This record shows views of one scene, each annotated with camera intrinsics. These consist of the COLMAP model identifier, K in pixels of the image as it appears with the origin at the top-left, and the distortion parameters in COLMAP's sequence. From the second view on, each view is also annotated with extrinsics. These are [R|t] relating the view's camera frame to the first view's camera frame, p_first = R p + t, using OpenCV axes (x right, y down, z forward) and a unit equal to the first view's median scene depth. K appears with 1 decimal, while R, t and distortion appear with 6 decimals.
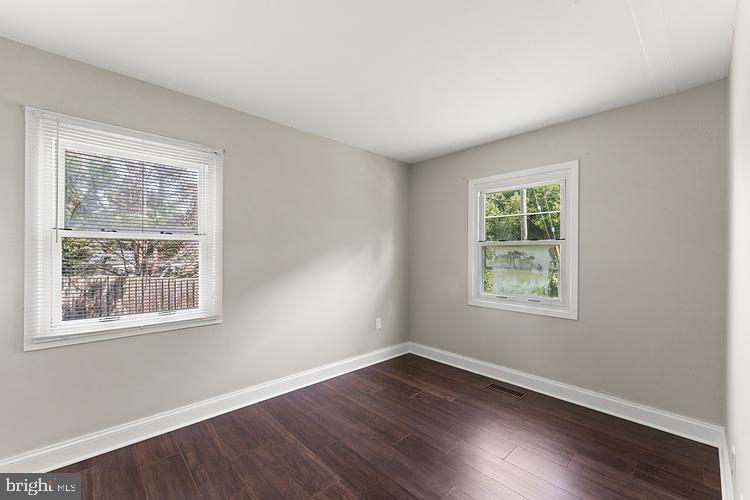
lens RADIAL K [[303.7, 0, 363.4], [0, 303.7, 243.6], [0, 0, 1]] dist [0.003013, -0.001492]
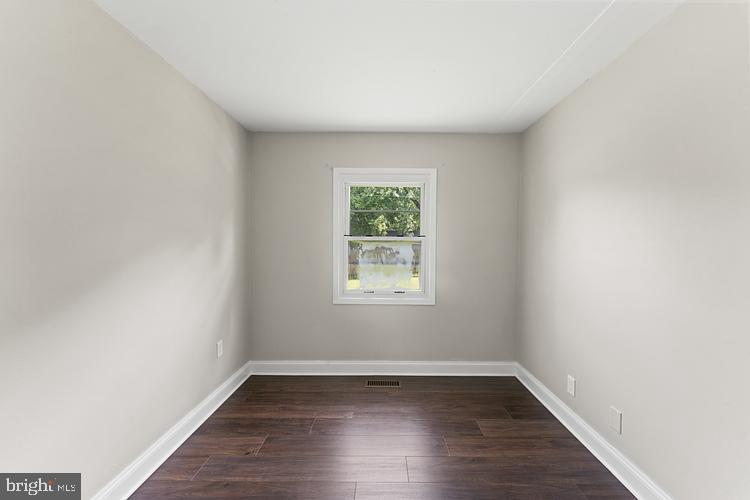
lens RADIAL K [[303.7, 0, 379.3], [0, 303.7, 246.8], [0, 0, 1]] dist [0.003013, -0.001492]
pose [[0.674024, -0.000034, 0.738710, -0.261229], [-0.027235, 0.999319, 0.024896, 0.001214], [-0.738207, -0.036899, 0.673564, 0.313188]]
